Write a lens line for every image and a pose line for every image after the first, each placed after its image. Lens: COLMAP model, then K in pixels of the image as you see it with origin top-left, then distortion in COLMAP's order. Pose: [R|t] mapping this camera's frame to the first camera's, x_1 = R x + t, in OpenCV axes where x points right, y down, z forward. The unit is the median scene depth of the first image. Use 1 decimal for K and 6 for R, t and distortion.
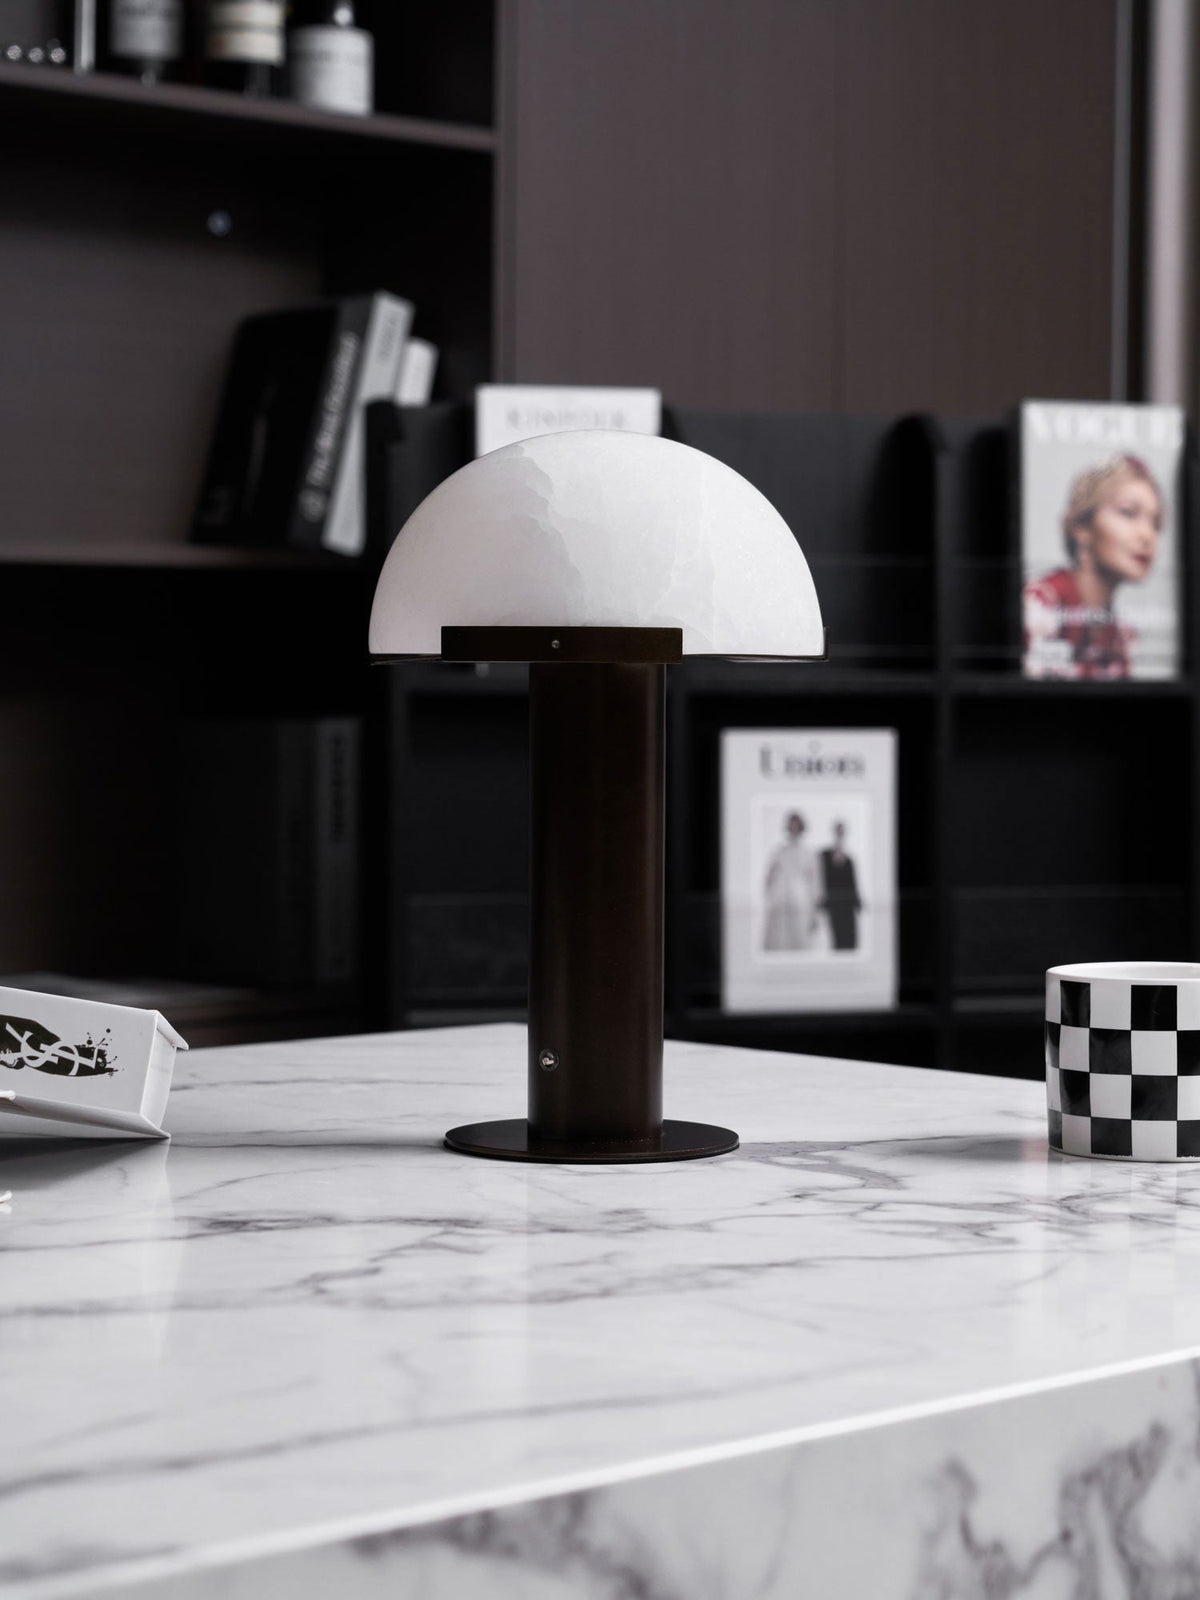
lens RADIAL K [[3614.5, 0, 600.0], [0, 3614.5, 800.0], [0, 0, 1]] dist [-0.032970, -0.057853]
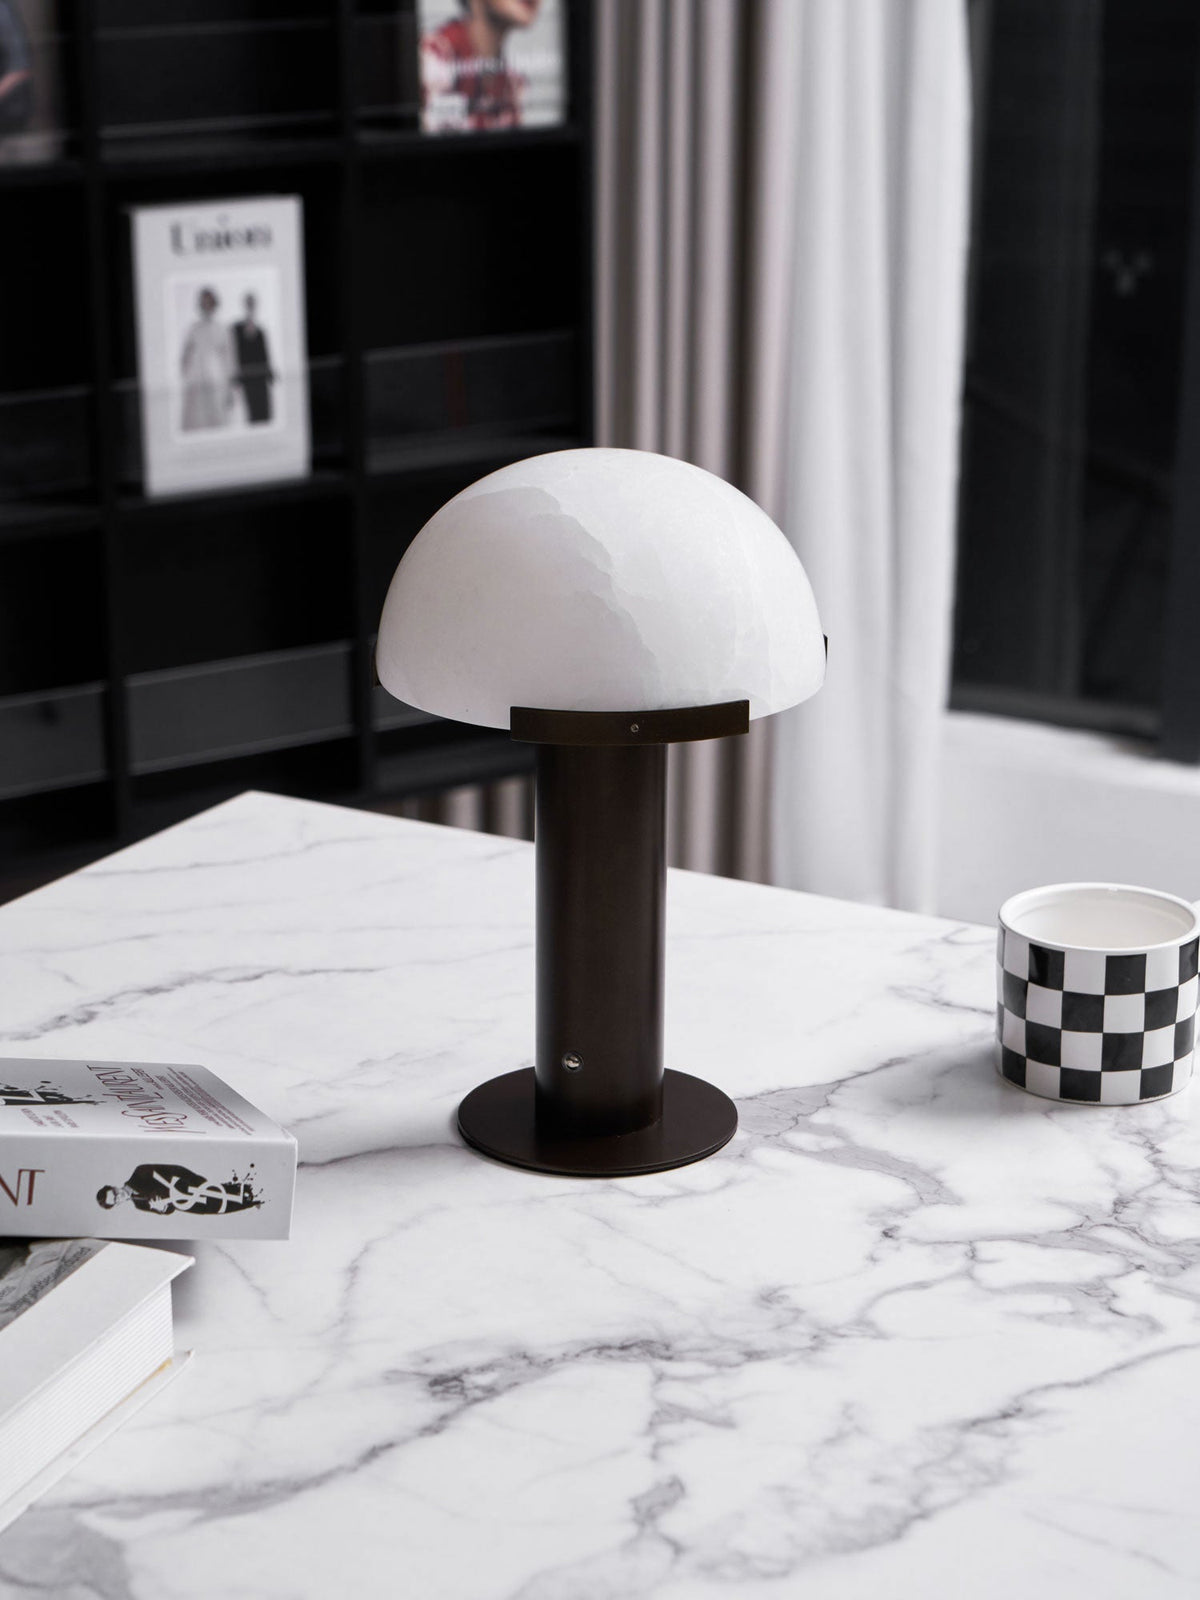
lens RADIAL K [[3604.4, 0, 599.2], [0, 3604.4, 866.9], [0, 0, 1]] dist [-0.031779, -0.104078]
pose [[0.955001, -0.095351, 0.280859, -0.299471], [0.009840, 0.956581, 0.291301, -0.290872], [-0.296440, -0.275429, 0.914474, 0.065031]]
